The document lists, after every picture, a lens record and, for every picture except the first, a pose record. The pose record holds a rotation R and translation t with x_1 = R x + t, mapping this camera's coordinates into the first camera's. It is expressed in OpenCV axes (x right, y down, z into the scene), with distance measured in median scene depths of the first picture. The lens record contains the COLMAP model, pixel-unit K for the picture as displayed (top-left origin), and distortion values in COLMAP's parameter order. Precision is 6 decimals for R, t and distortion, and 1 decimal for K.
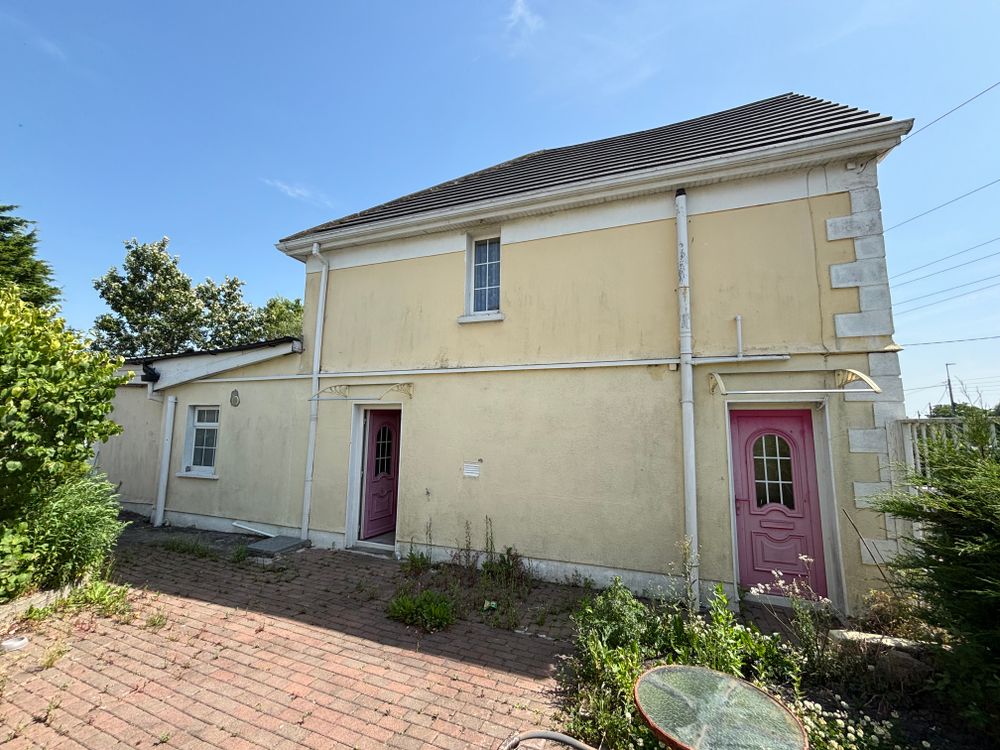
lens RADIAL K [[407.5, 0, 499.1], [0, 407.5, 371.9], [0, 0, 1]] dist [0.008313, -0.001119]
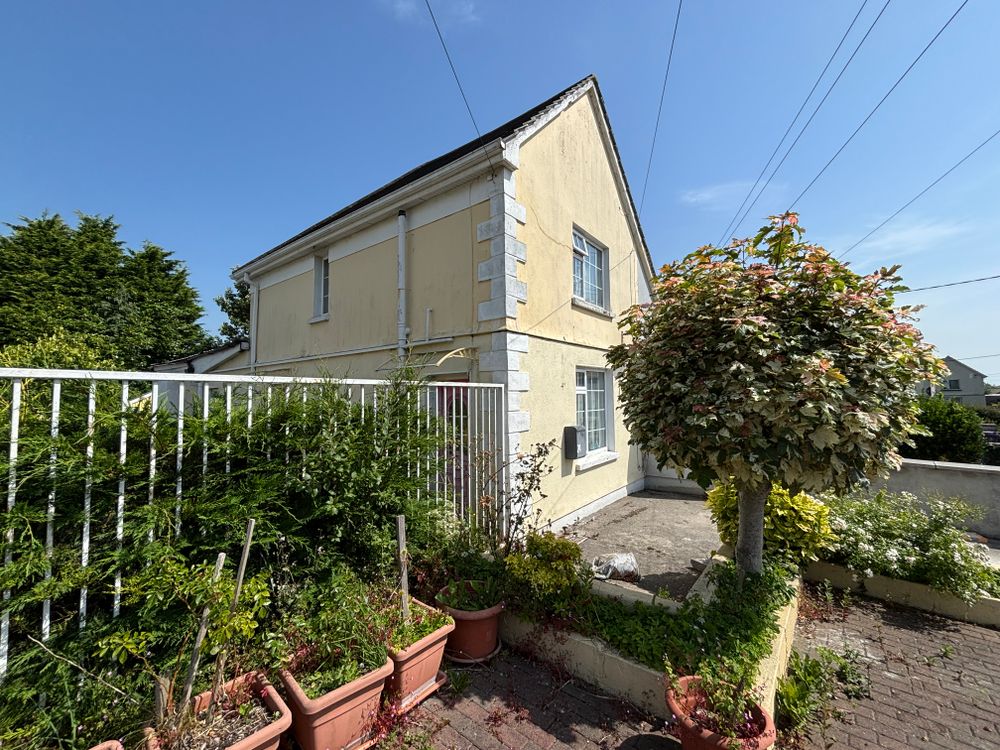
lens RADIAL K [[407.5, 0, 499.1], [0, 407.5, 374.3], [0, 0, 1]] dist [0.008313, -0.001119]
pose [[0.952855, -0.040538, -0.300705, 0.910240], [0.062548, 0.995992, 0.063931, 0.001122], [0.296908, -0.079725, 0.951572, -0.138686]]
